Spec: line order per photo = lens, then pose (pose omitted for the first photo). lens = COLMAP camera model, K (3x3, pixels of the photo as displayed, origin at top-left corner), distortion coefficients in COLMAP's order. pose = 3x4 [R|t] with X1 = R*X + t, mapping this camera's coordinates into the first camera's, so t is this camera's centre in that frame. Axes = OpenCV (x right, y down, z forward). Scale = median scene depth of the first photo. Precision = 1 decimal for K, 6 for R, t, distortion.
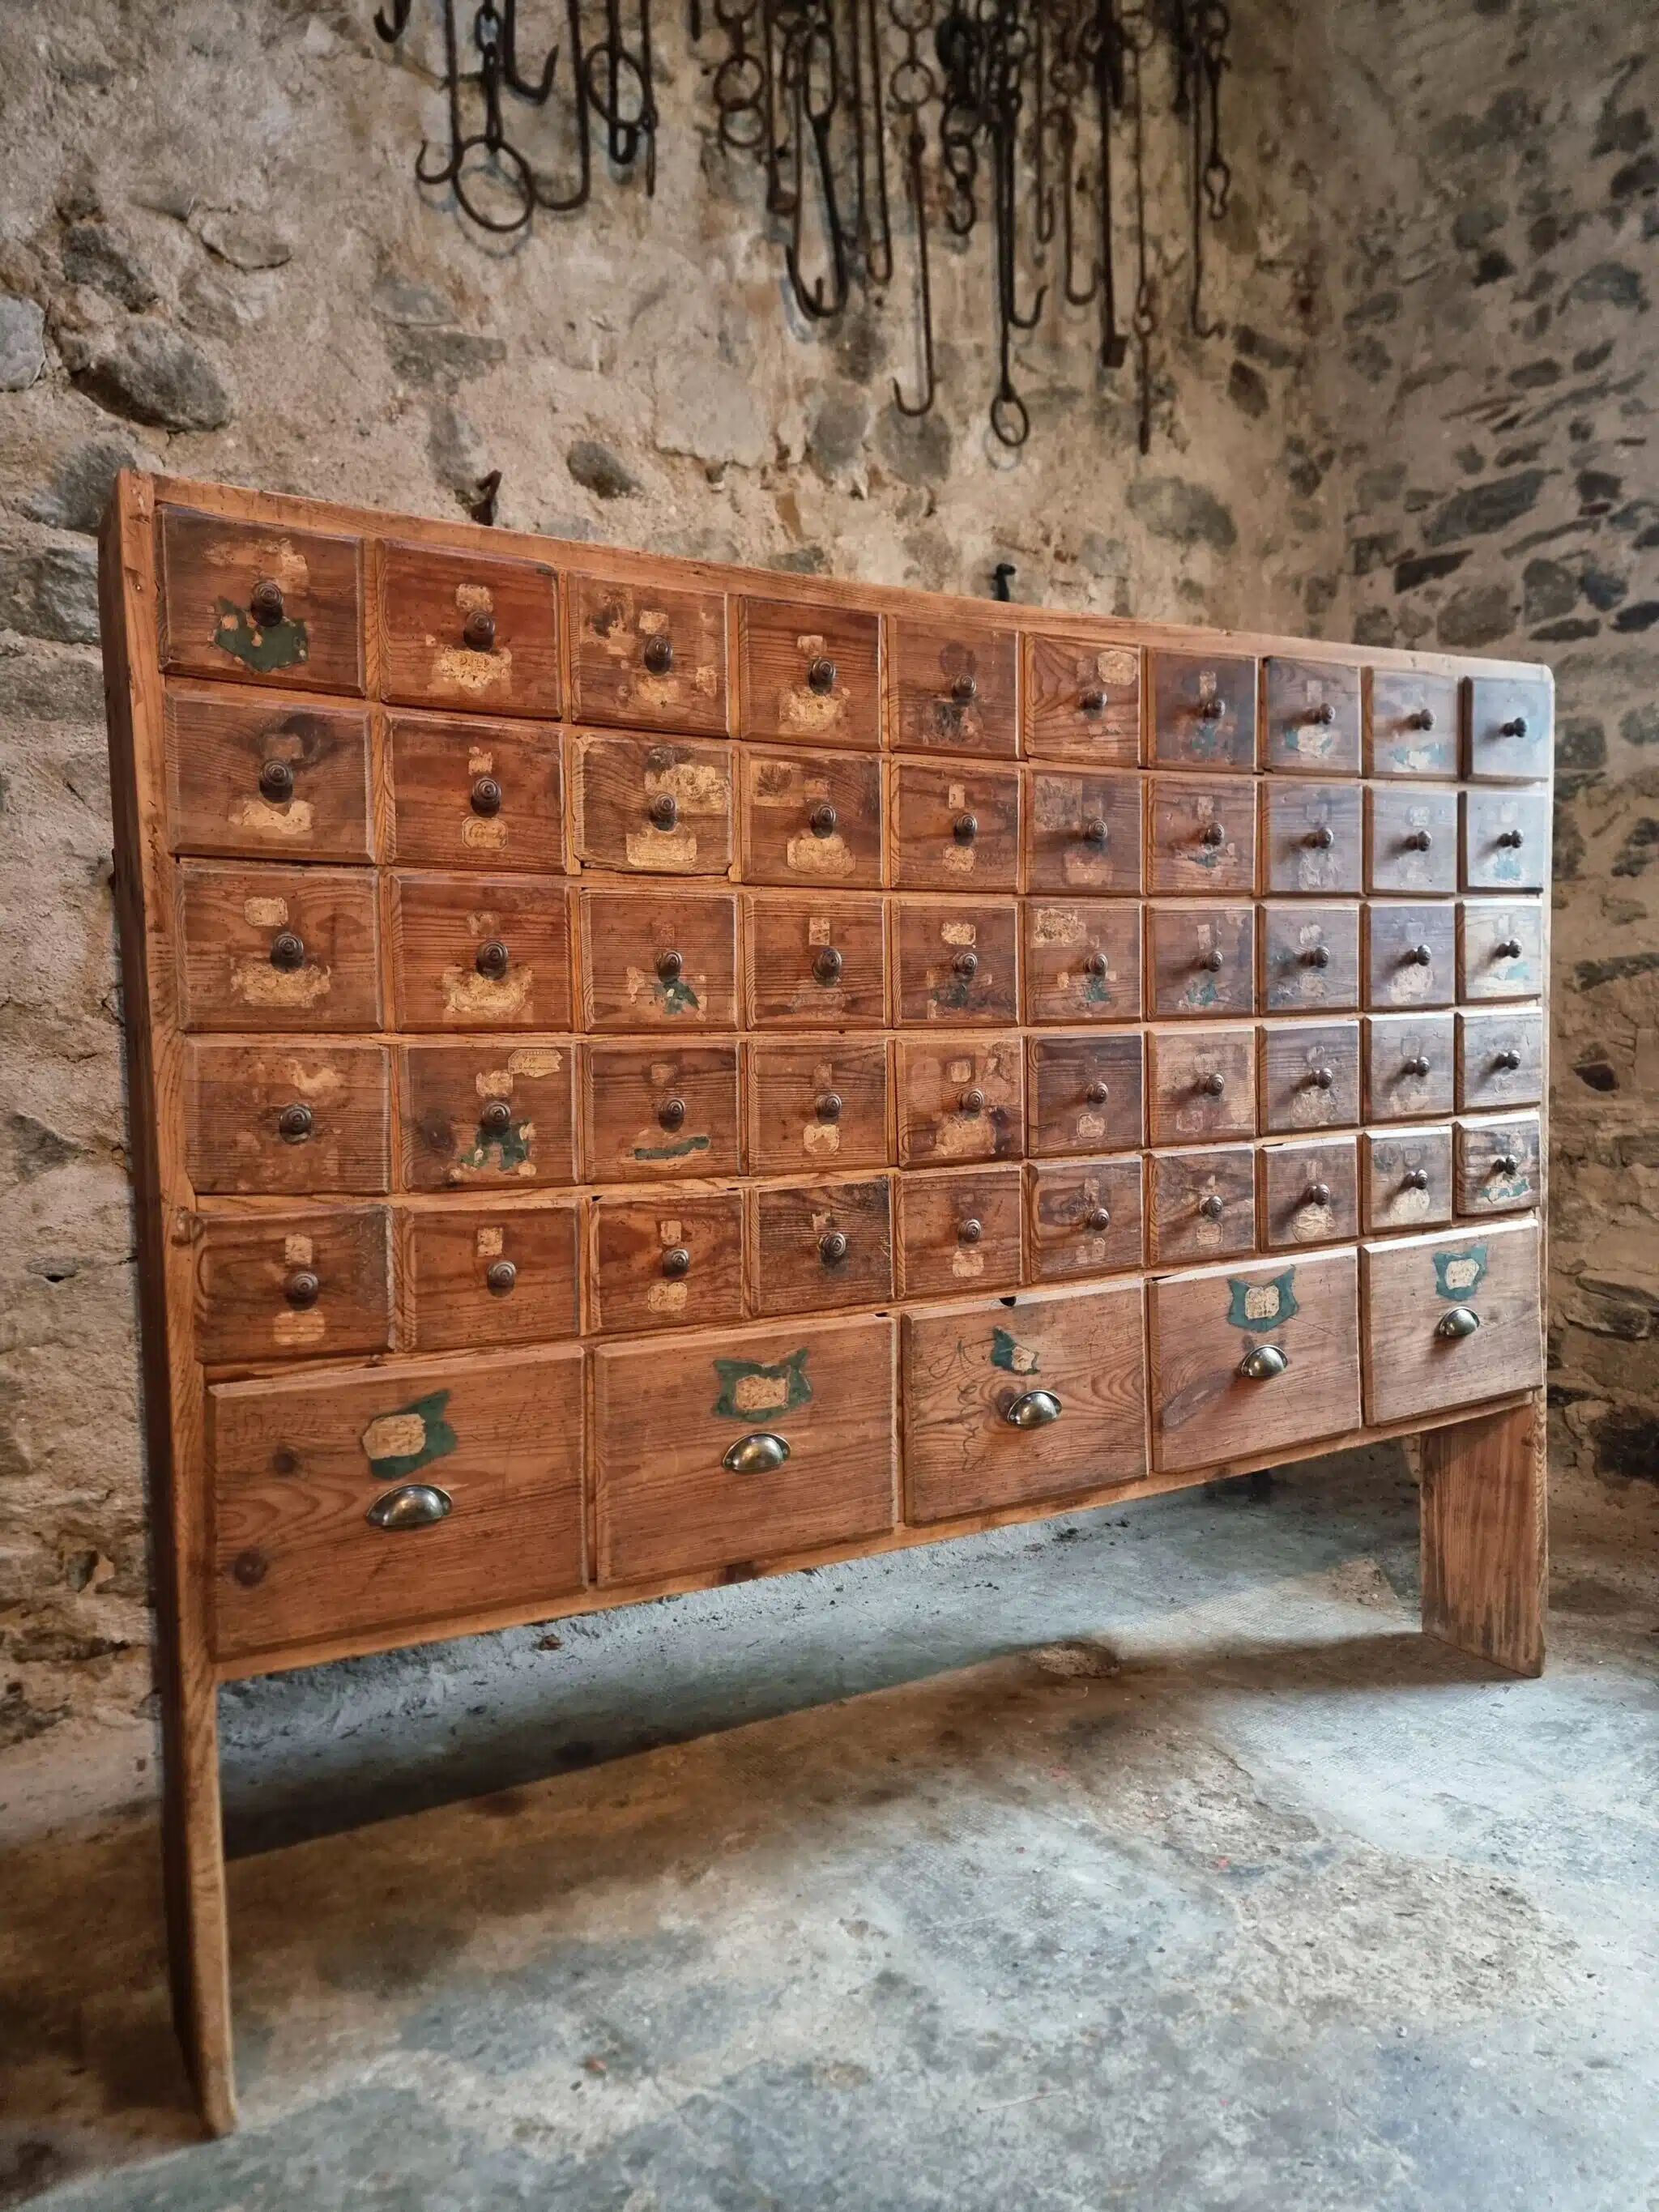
lens RADIAL K [[1559.9, 0, 824.4], [0, 1559.9, 1121.9], [0, 0, 1]] dist [0.075051, -0.066353]
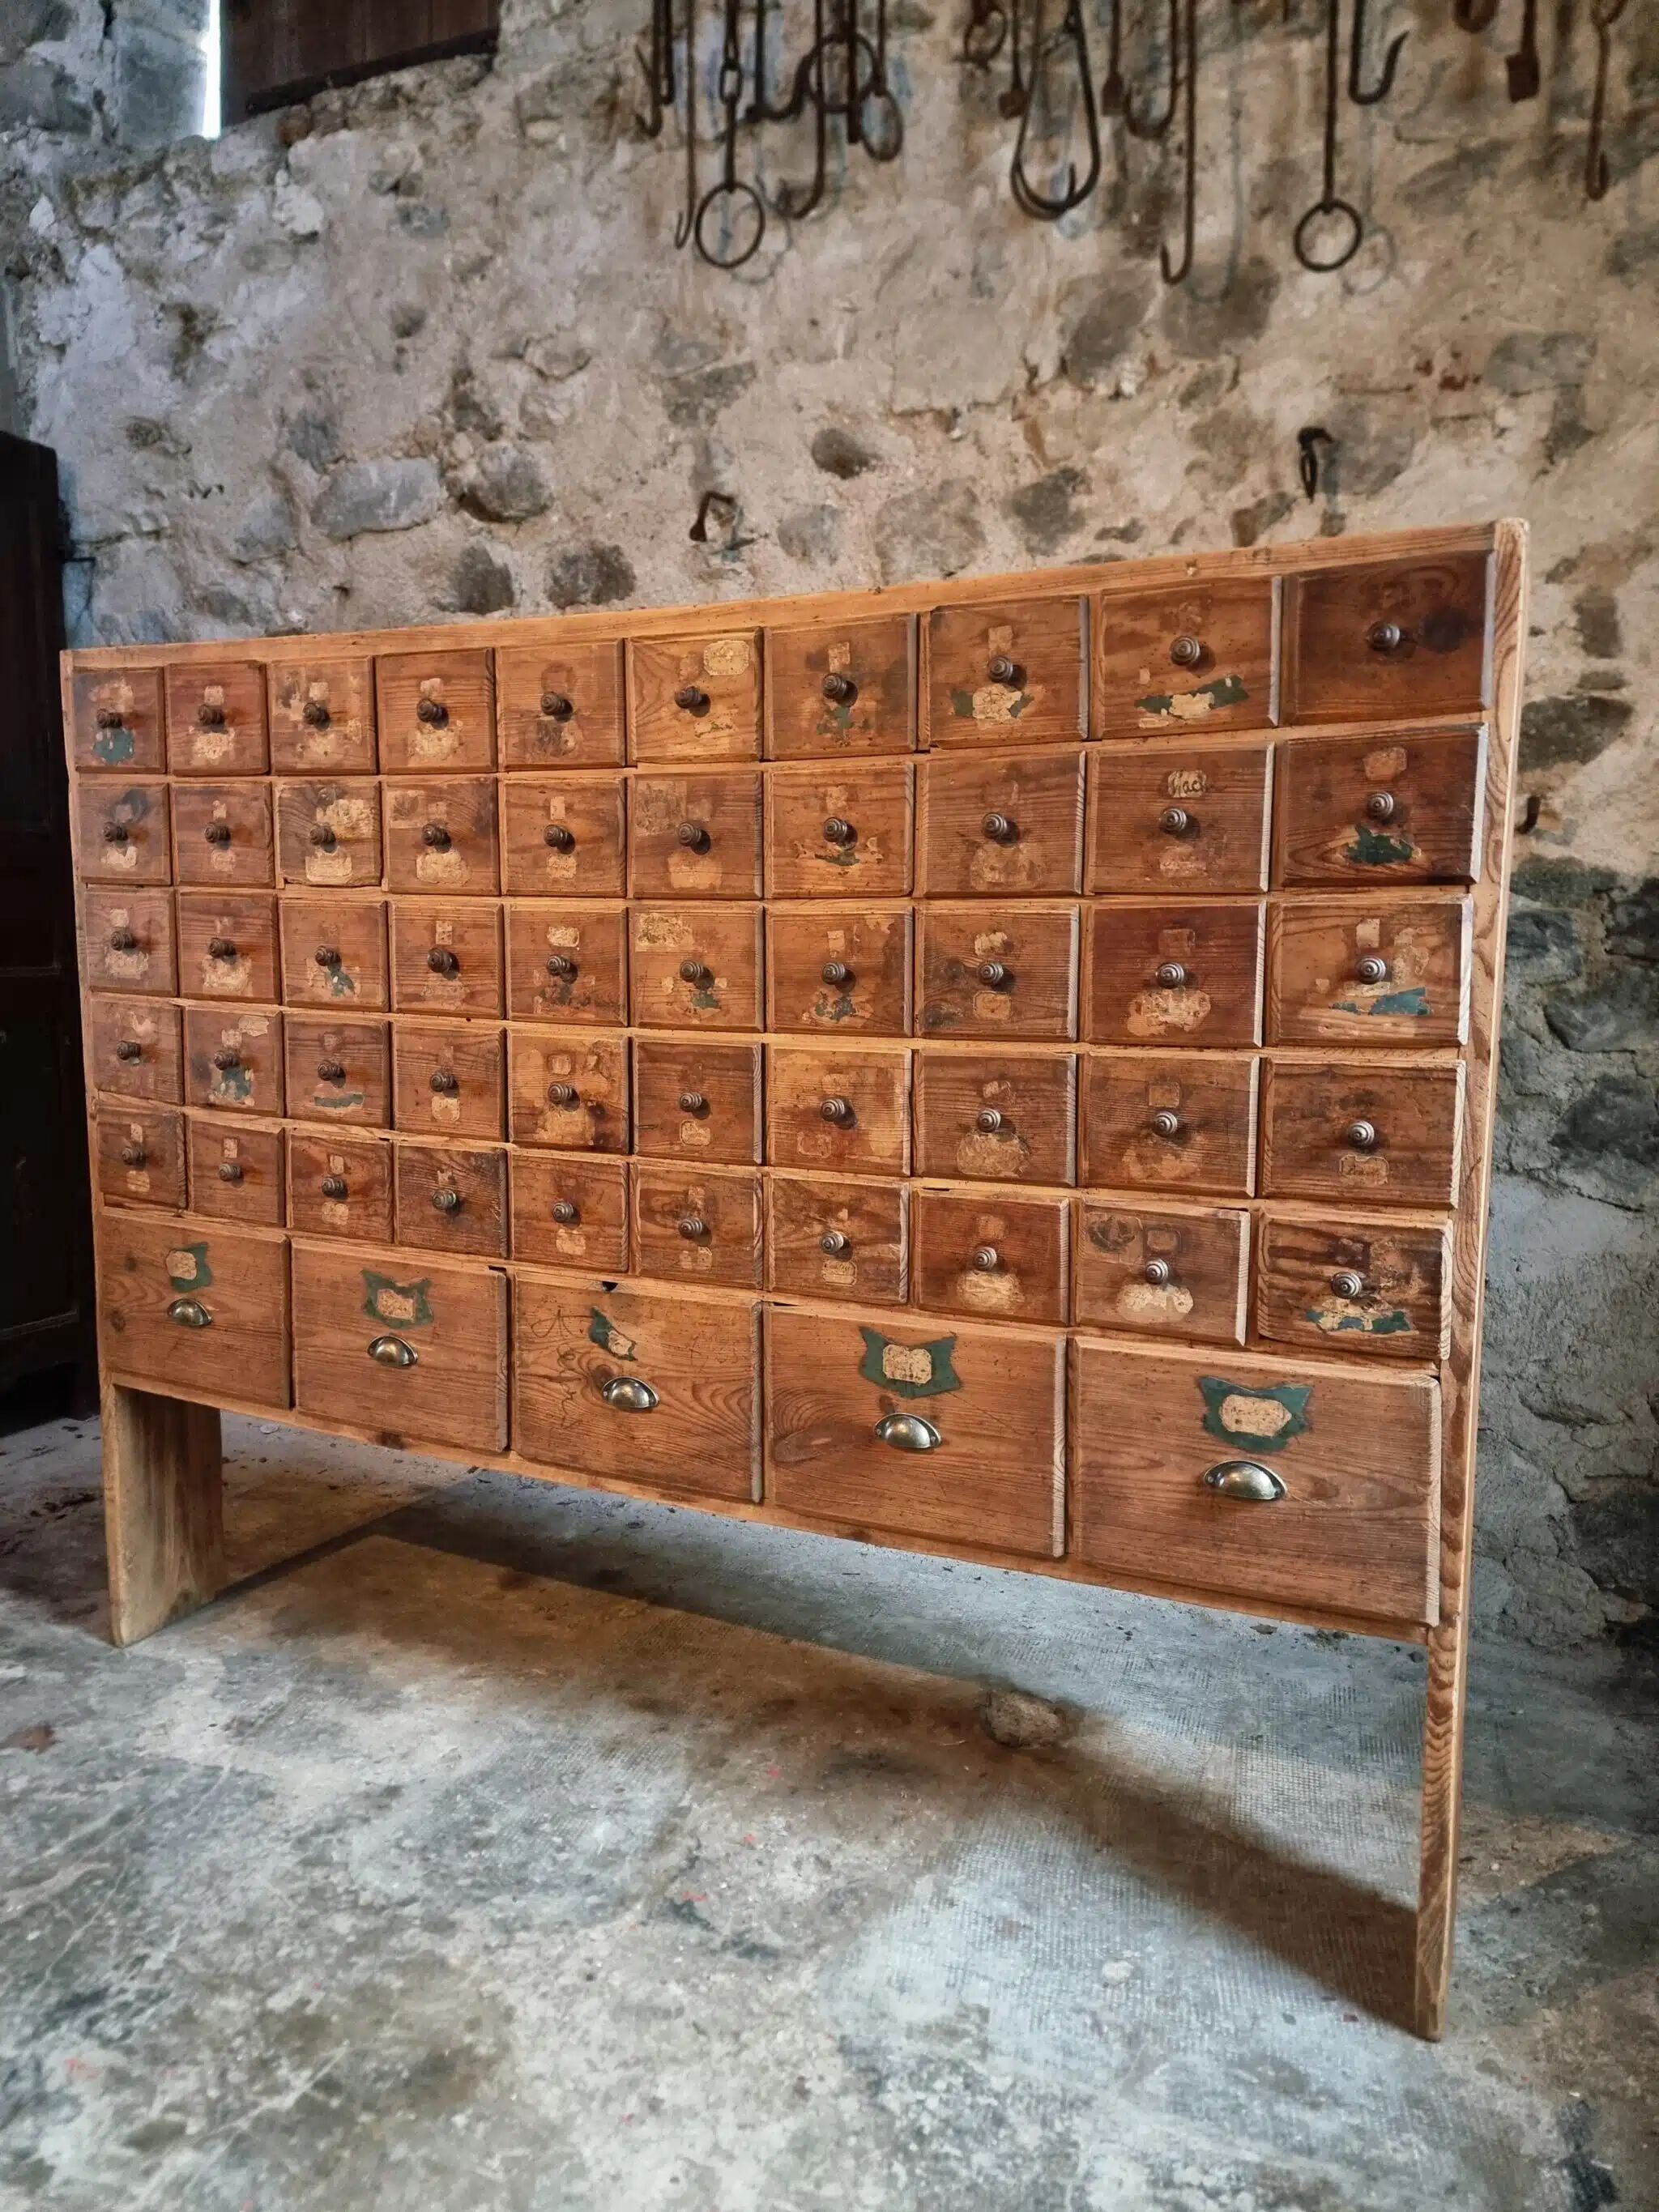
lens RADIAL K [[1567.3, 0, 793.6], [0, 1567.3, 1107.0], [0, 0, 1]] dist [0.075953, -0.075951]
pose [[0.561161, 0.135648, -0.816515, 1.114116], [-0.070960, 0.990732, 0.115822, -0.146608], [0.824659, -0.007055, 0.565586, 0.543134]]
